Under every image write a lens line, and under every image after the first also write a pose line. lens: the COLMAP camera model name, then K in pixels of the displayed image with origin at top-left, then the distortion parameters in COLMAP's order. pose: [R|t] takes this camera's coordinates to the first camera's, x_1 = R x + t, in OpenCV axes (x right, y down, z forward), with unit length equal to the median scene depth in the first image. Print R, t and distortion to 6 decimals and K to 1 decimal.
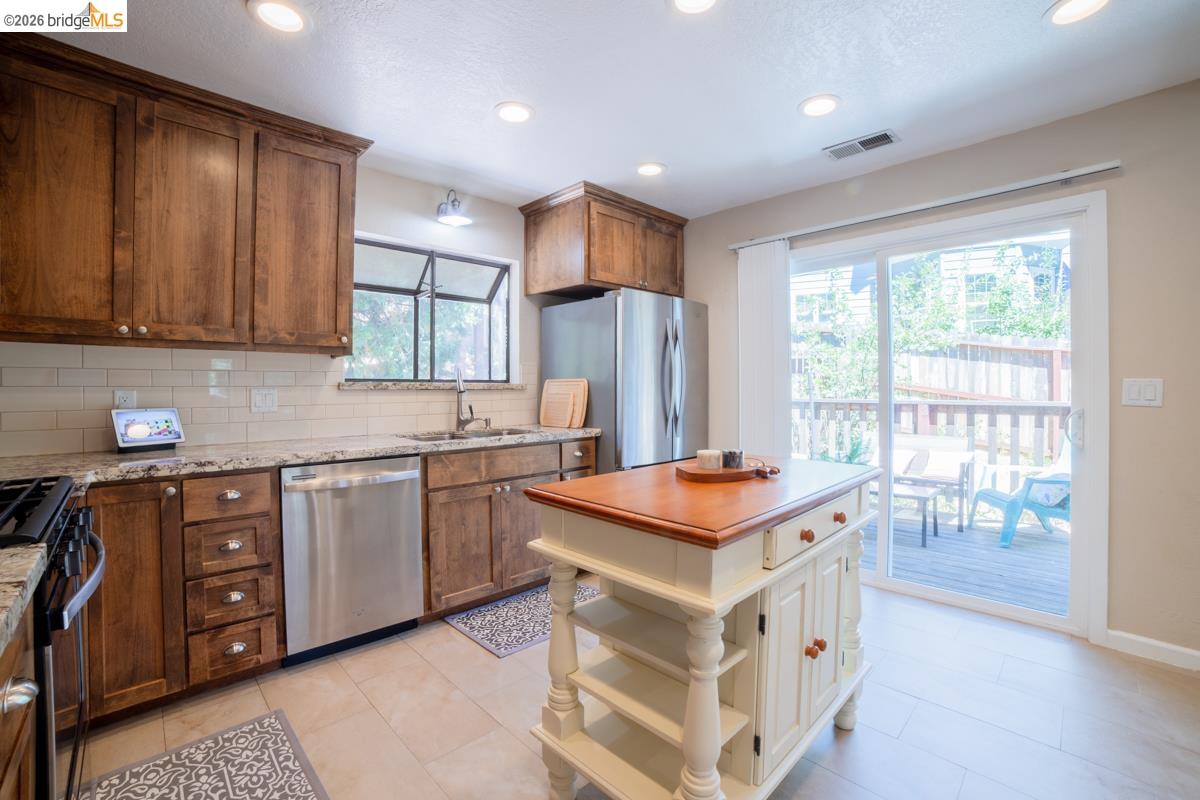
lens RADIAL K [[505.6, 0, 598.6], [0, 505.6, 387.9], [0, 0, 1]] dist [-0.110450, 0.039096]
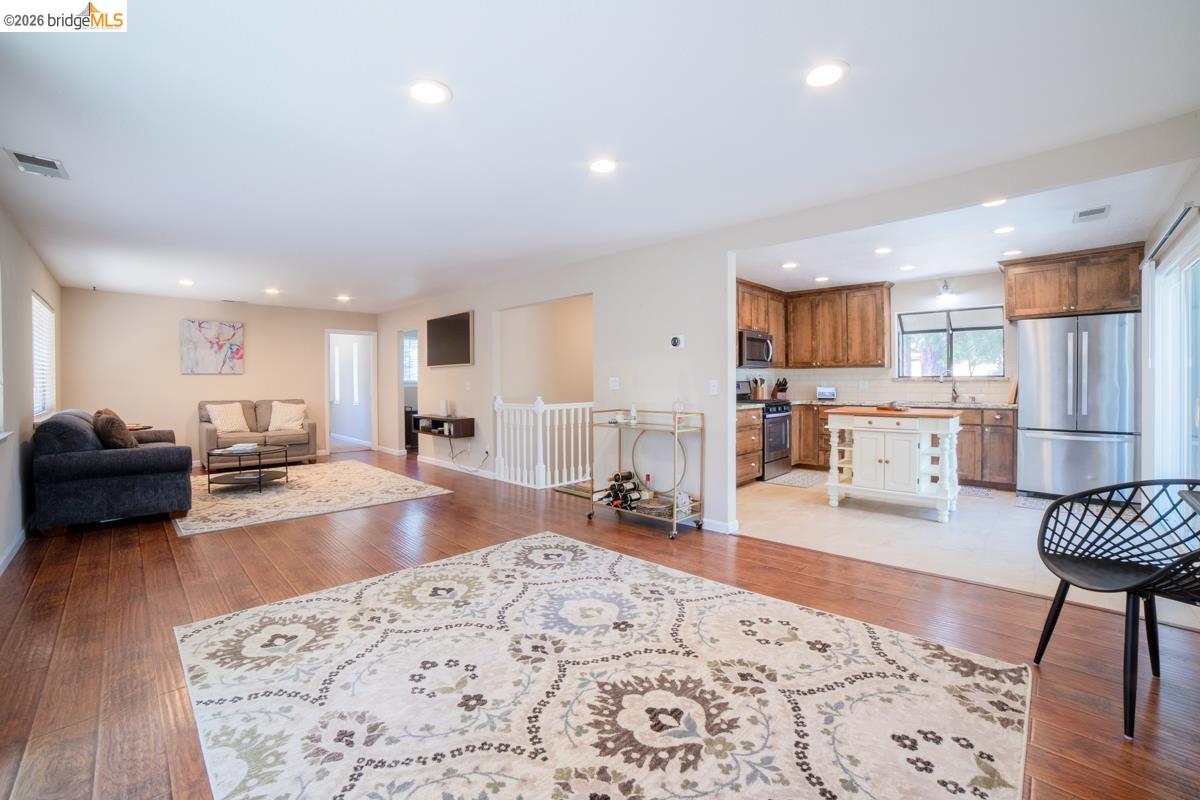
lens RADIAL K [[505.6, 0, 598.6], [0, 505.6, 387.9], [0, 0, 1]] dist [-0.110450, 0.039096]
pose [[0.057801, 0.010764, -0.998270, 2.060359], [0.002366, 0.999938, 0.010919, 0.009226], [0.998325, -0.002993, 0.057772, -0.657603]]
